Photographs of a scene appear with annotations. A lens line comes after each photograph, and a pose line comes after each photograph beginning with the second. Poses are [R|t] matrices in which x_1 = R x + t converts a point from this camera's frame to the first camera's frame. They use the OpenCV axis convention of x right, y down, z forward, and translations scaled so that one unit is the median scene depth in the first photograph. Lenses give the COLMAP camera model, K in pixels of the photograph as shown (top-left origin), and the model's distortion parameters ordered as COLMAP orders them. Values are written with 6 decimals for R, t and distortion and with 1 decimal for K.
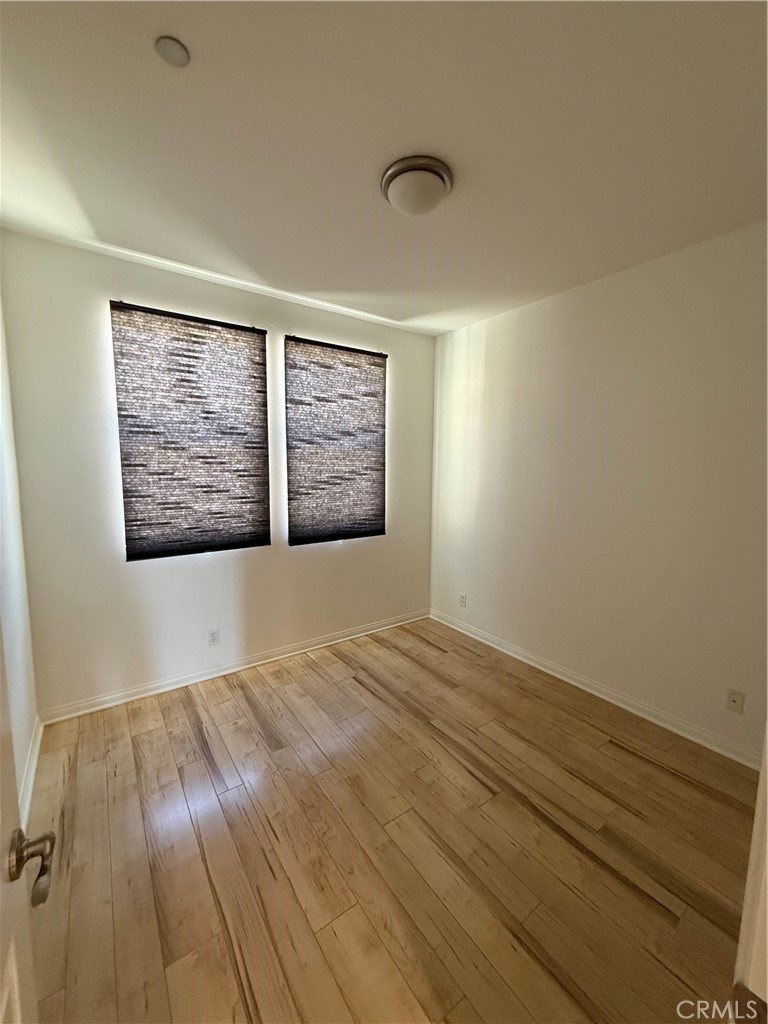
lens RADIAL K [[409.1, 0, 387.5], [0, 409.1, 505.0], [0, 0, 1]] dist [0.000890, -0.000446]
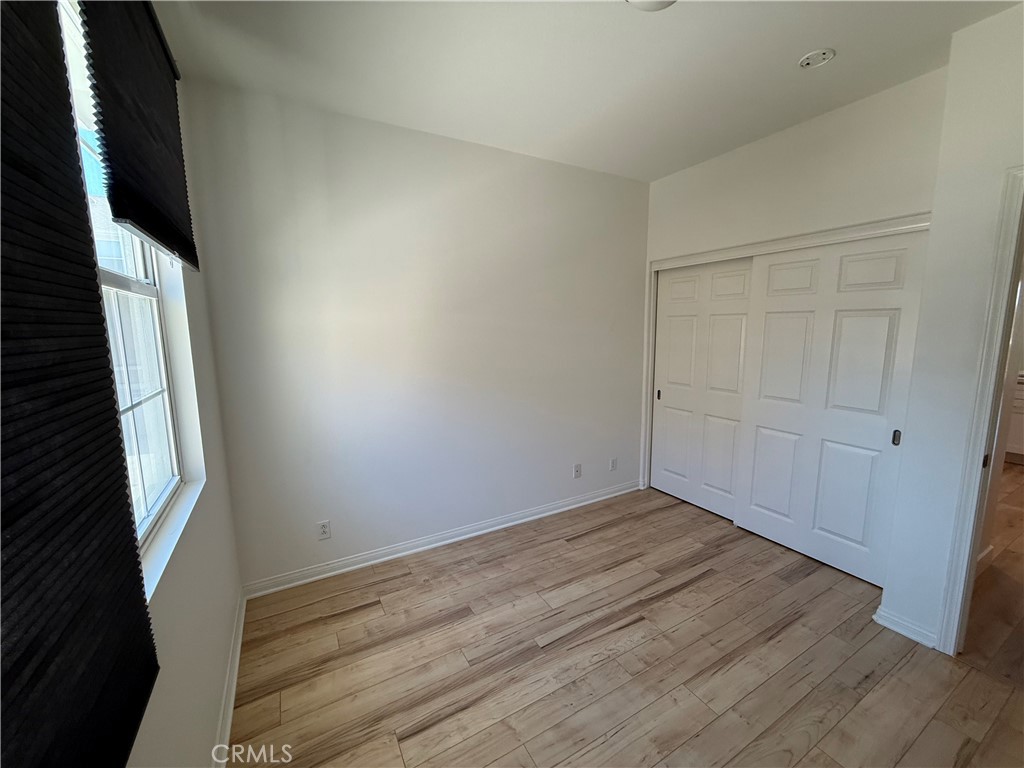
lens RADIAL K [[409.1, 0, 517.9], [0, 409.1, 382.9], [0, 0, 1]] dist [0.000890, -0.000446]
pose [[0.106101, -0.147856, 0.983301, -0.796340], [0.113826, 0.984189, 0.135707, -0.108895], [-0.987819, 0.097527, 0.121253, 1.189039]]
